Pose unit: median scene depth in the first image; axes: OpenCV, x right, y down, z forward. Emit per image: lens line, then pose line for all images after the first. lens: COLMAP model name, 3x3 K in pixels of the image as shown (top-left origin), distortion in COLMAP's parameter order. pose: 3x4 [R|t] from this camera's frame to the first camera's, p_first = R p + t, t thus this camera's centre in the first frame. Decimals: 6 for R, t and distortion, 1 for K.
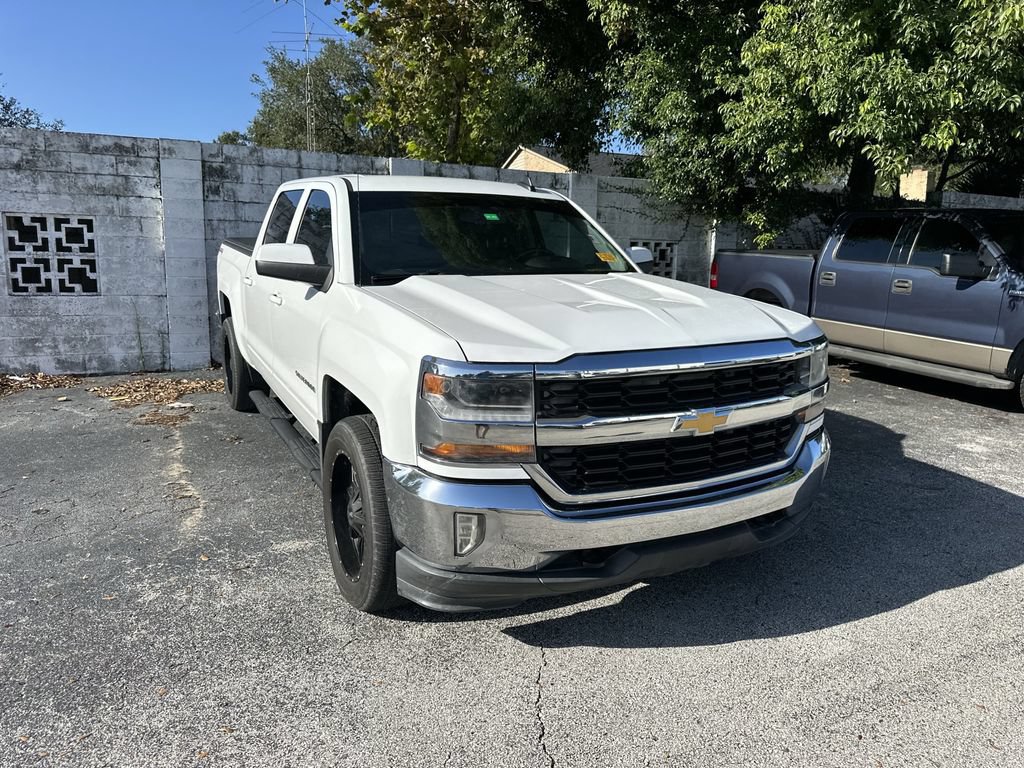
lens RADIAL K [[725.1, 0, 507.2], [0, 725.1, 388.5], [0, 0, 1]] dist [0.014207, -0.022165]
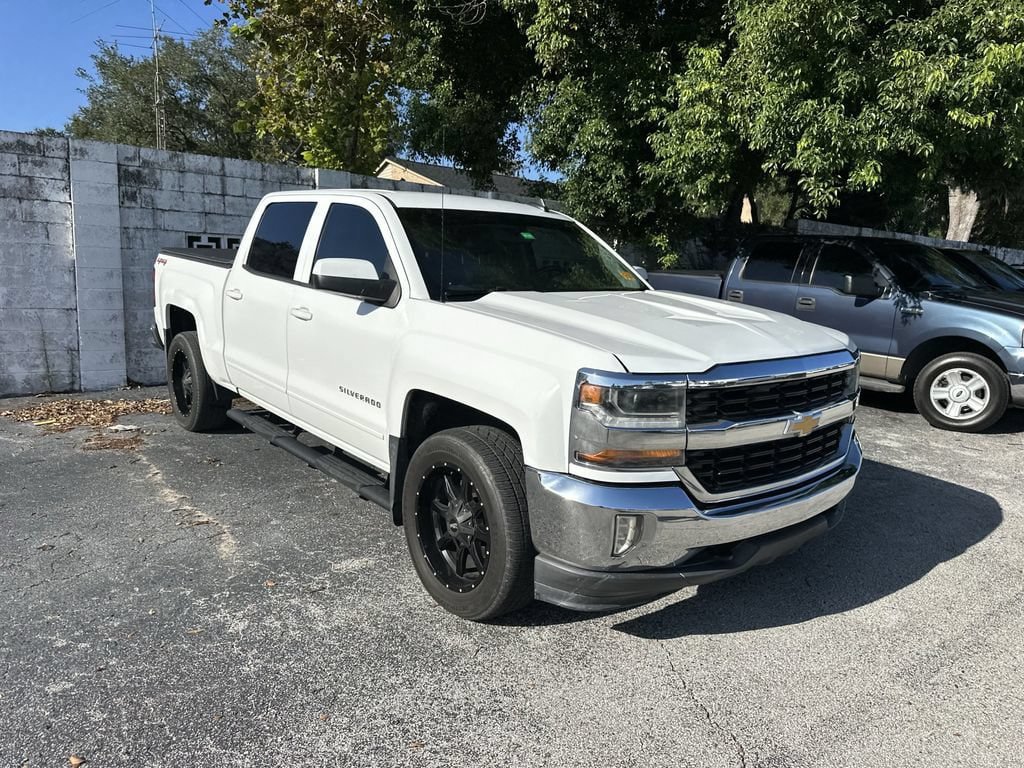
lens RADIAL K [[725.1, 0, 505.1], [0, 725.1, 389.5], [0, 0, 1]] dist [0.014207, -0.022165]
pose [[0.977892, -0.018864, 0.208259, -0.170062], [0.022625, 0.999621, -0.015693, -0.000038], [-0.207884, 0.020058, 0.977948, -0.004161]]
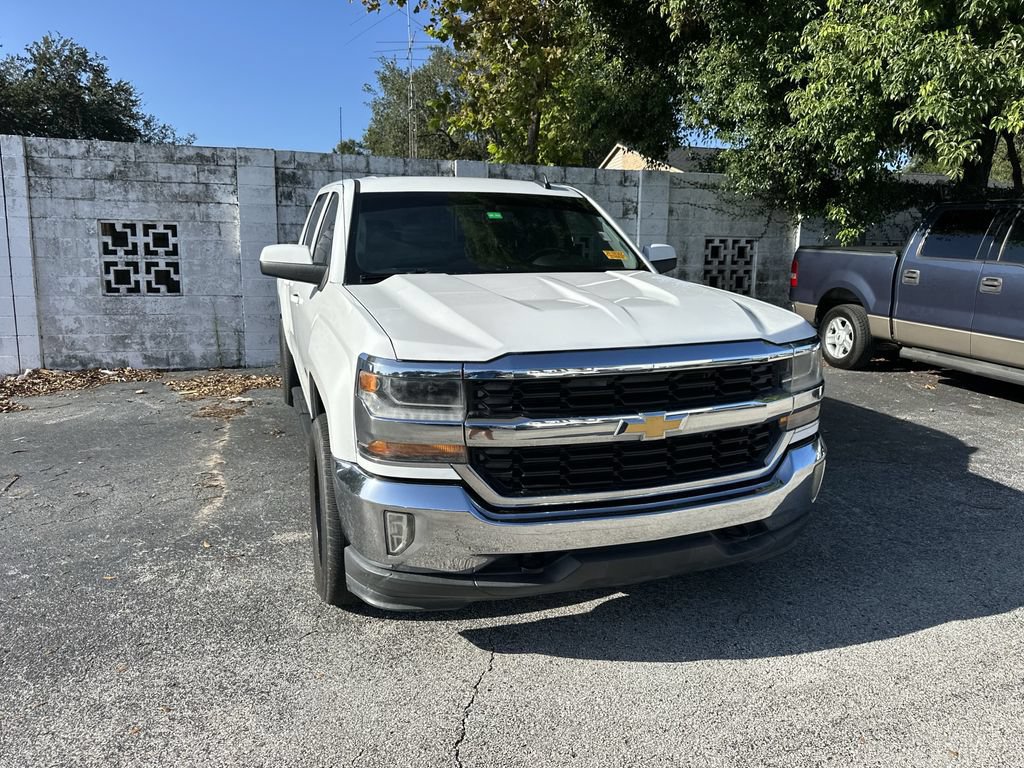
lens RADIAL K [[725.1, 0, 507.6], [0, 725.1, 388.2], [0, 0, 1]] dist [0.014207, -0.022165]
pose [[0.989083, 0.017753, -0.146287, 0.089818], [-0.018007, 0.999838, -0.000413, -0.000031], [0.146256, 0.003043, 0.989242, 0.013353]]
